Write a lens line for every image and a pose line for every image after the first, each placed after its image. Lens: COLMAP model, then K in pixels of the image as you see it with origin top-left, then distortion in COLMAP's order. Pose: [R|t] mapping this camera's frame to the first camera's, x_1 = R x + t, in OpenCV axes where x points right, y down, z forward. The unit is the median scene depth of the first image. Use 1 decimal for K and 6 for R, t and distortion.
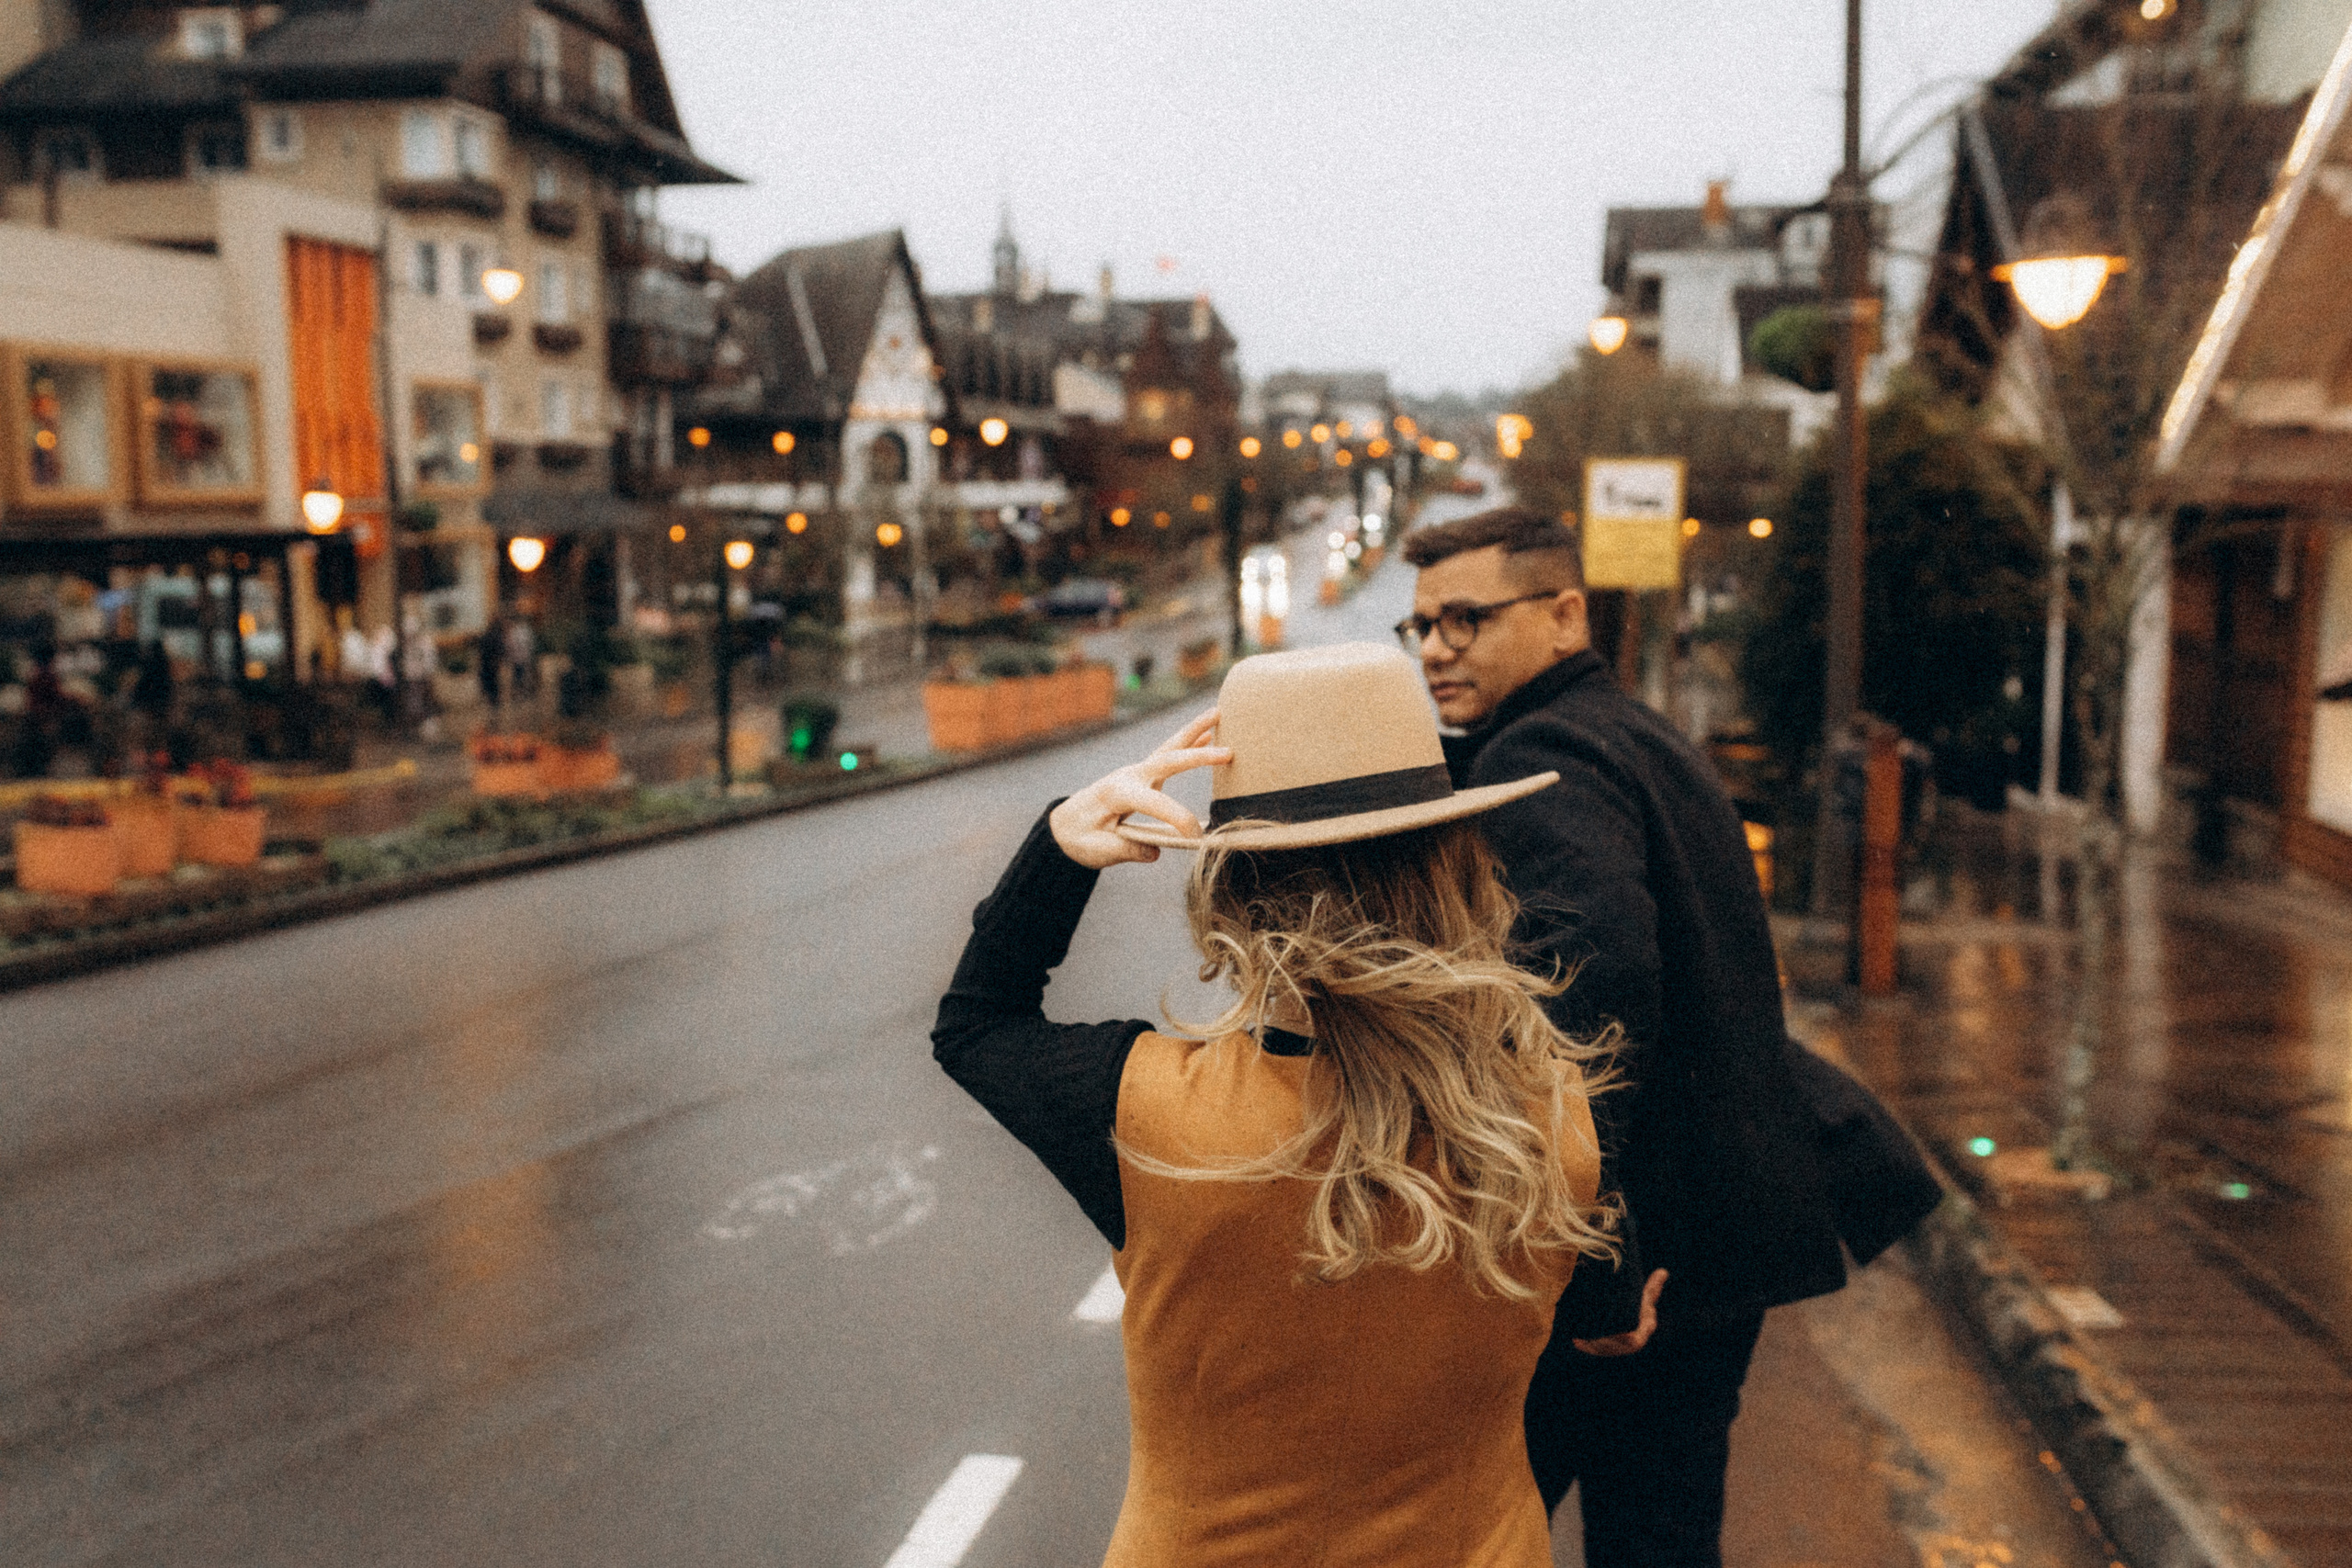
lens RADIAL K [[2226.0, 0, 1176.0], [0, 2226.0, 784.0], [0, 0, 1]] dist [0.001075, 0.000738]
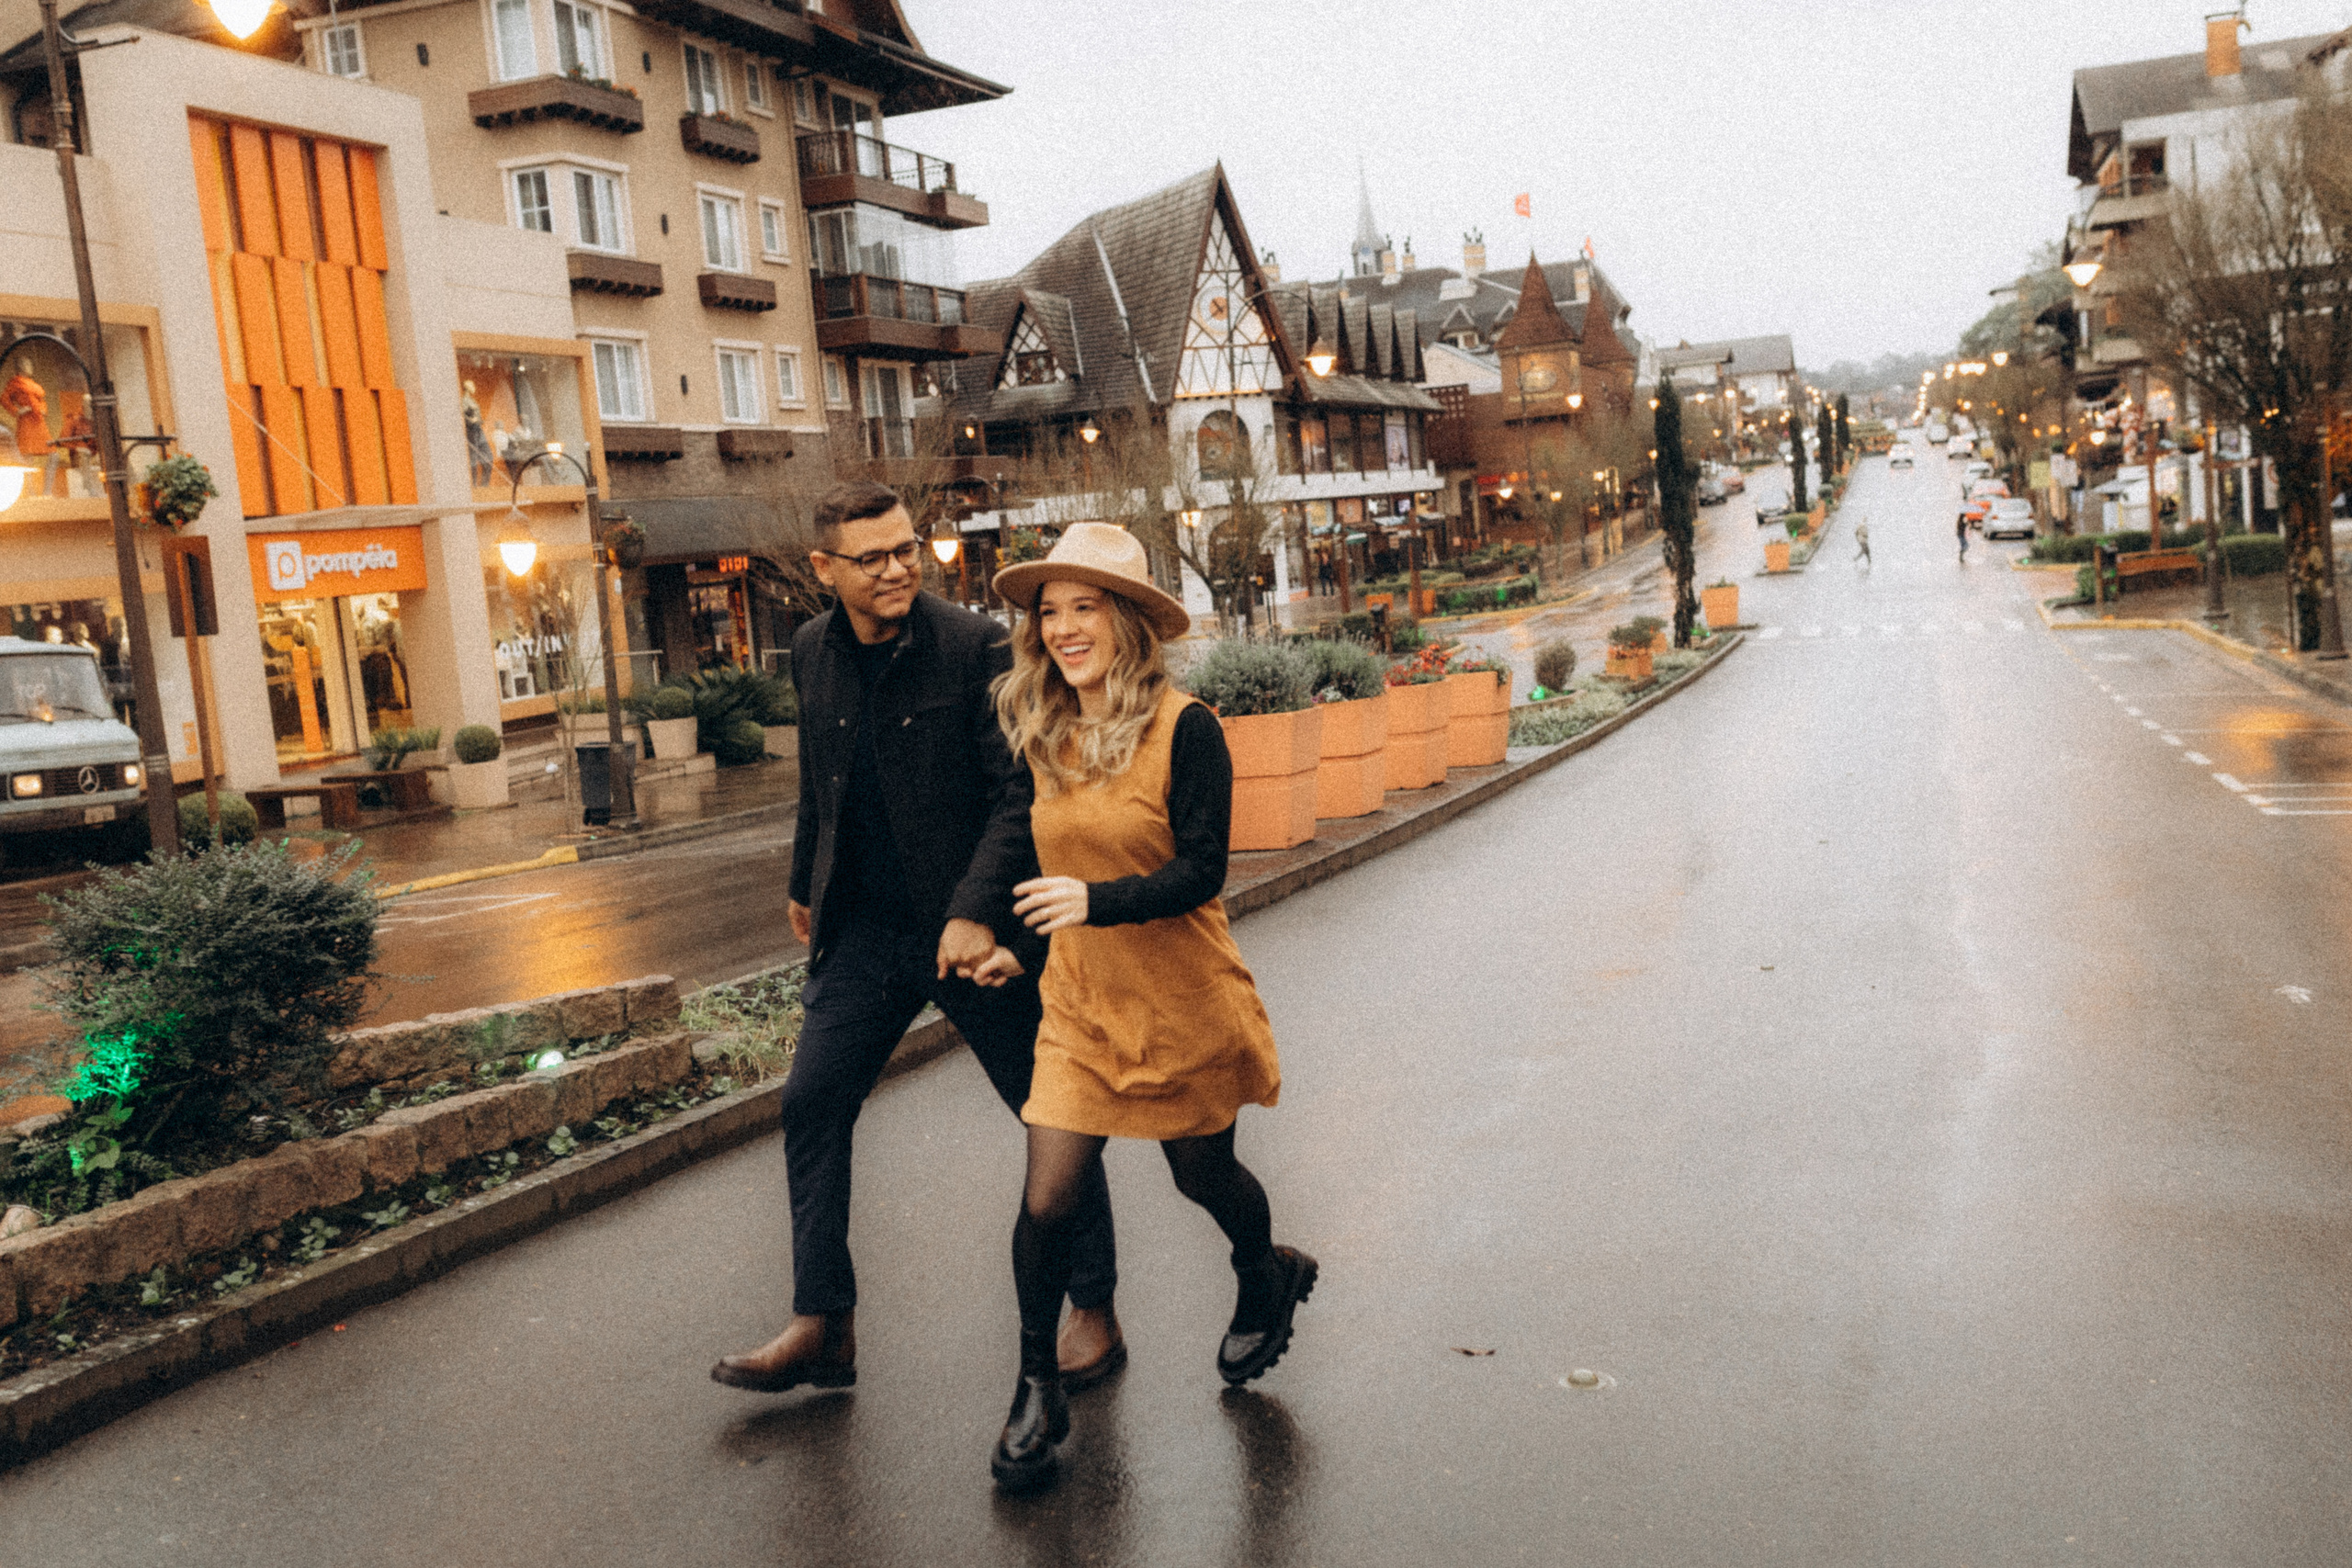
lens RADIAL K [[2226.0, 0, 1176.0], [0, 2226.0, 784.0], [0, 0, 1]] dist [0.001075, 0.000738]
pose [[0.981431, -0.065959, -0.180119, -0.003819], [0.064477, 0.997820, -0.014073, -0.008687], [0.180655, 0.002198, 0.983544, 0.172007]]
